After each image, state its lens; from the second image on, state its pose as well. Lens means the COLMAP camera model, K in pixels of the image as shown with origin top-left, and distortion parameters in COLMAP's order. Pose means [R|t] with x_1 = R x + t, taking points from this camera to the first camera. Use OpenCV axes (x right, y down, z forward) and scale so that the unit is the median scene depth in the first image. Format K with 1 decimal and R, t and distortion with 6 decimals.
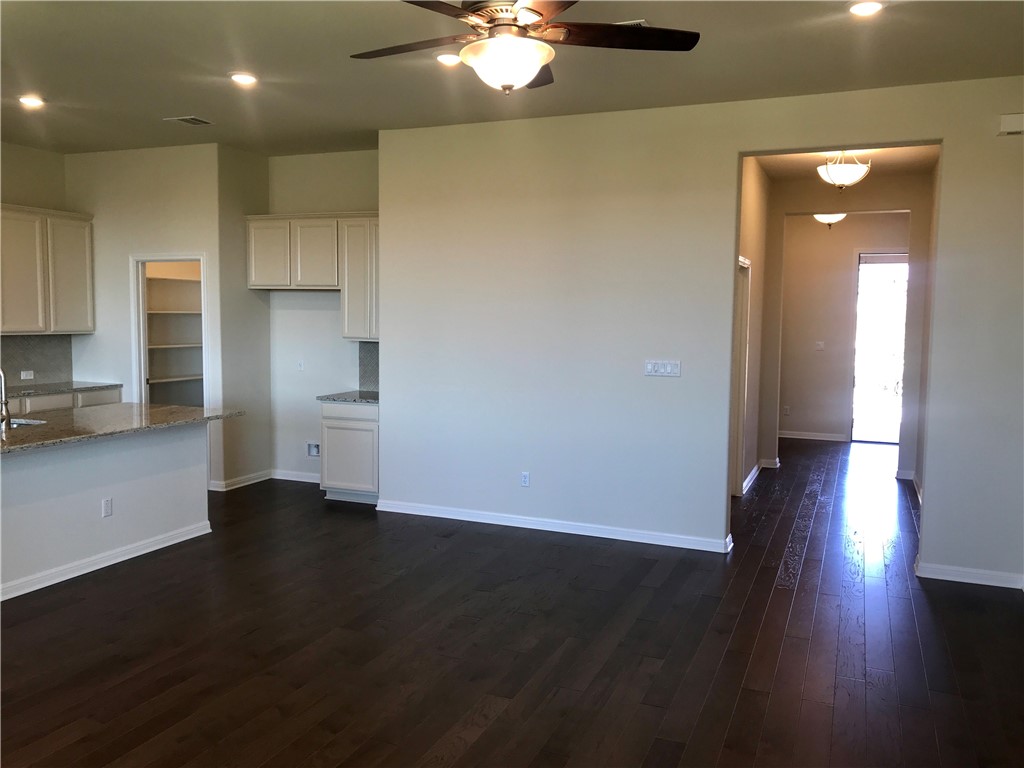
lens RADIAL K [[840.2, 0, 506.0], [0, 840.2, 376.8], [0, 0, 1]] dist [0.046974, -0.044665]
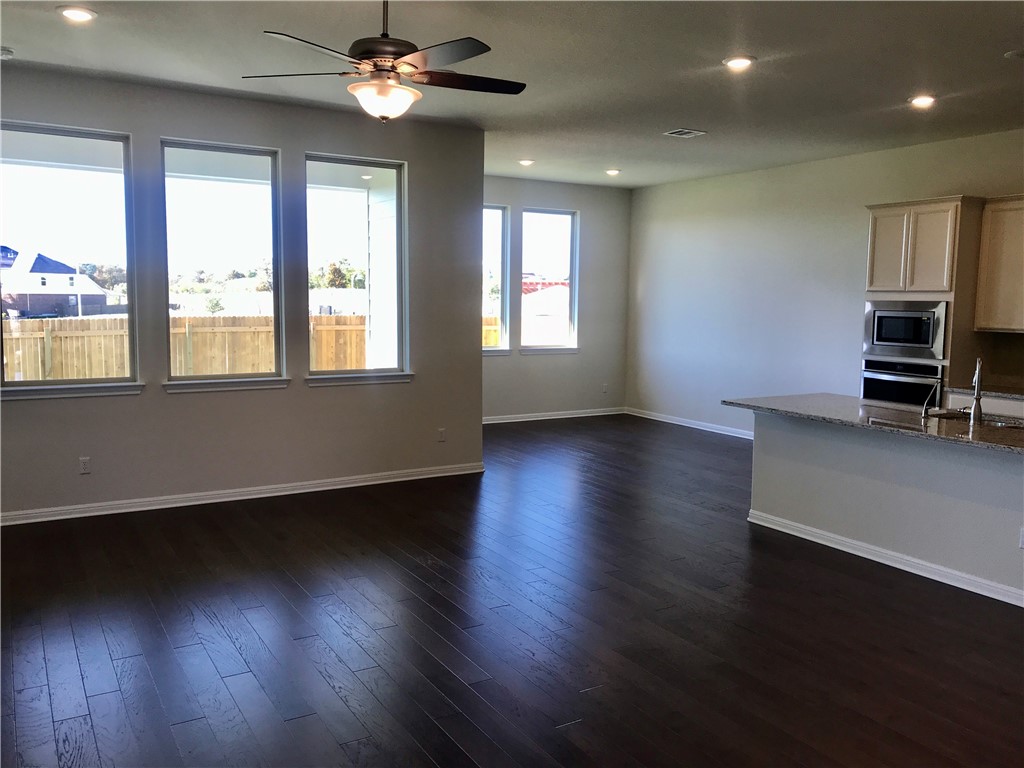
lens RADIAL K [[840.2, 0, 501.7], [0, 840.2, 379.6], [0, 0, 1]] dist [0.046974, -0.044665]
pose [[-0.599132, 0.059757, -0.798417, 0.379546], [-0.083791, 0.987055, 0.136751, -0.056154], [0.796254, 0.148832, -0.586369, 0.782464]]
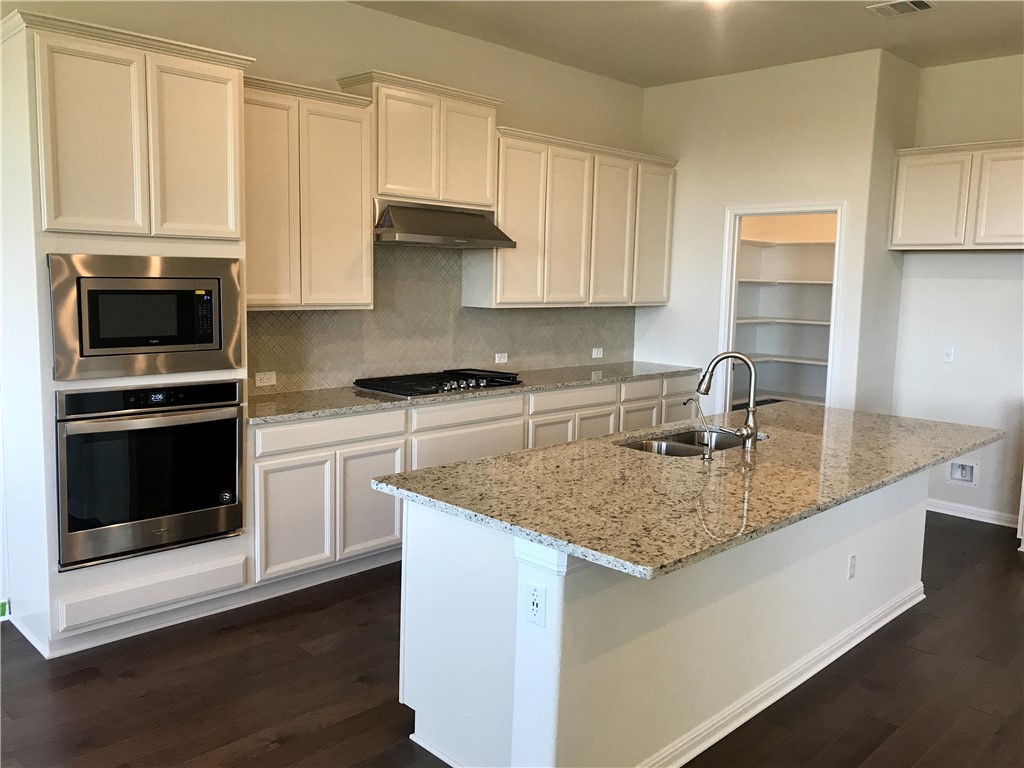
lens RADIAL K [[840.2, 0, 506.9], [0, 840.2, 375.9], [0, 0, 1]] dist [0.046974, -0.044665]
pose [[0.927216, 0.054893, -0.370482, -0.355291], [-0.041263, 0.998151, 0.044621, -0.013755], [0.372247, -0.026085, 0.927767, 0.194817]]
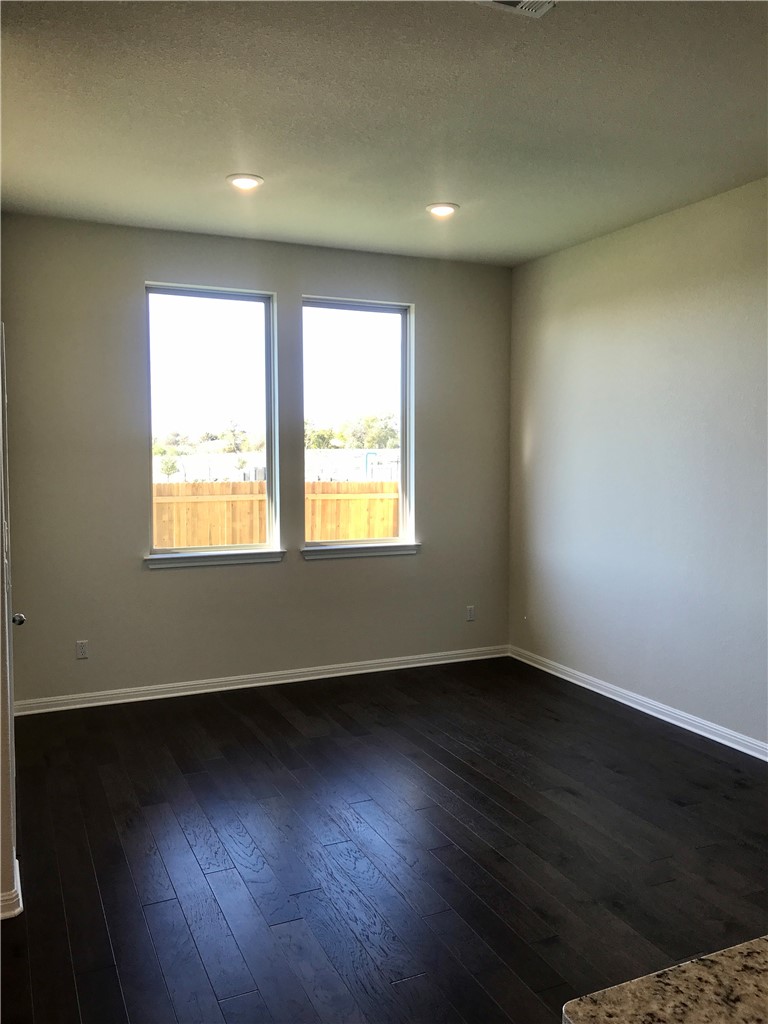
lens RADIAL K [[840.2, 0, 381.8], [0, 840.2, 509.1], [0, 0, 1]] dist [0.046974, -0.044665]
pose [[-0.681104, 0.038345, -0.731182, -0.275547], [-0.064039, 0.991681, 0.111659, -0.047716], [0.729381, 0.122875, -0.672983, 0.539769]]
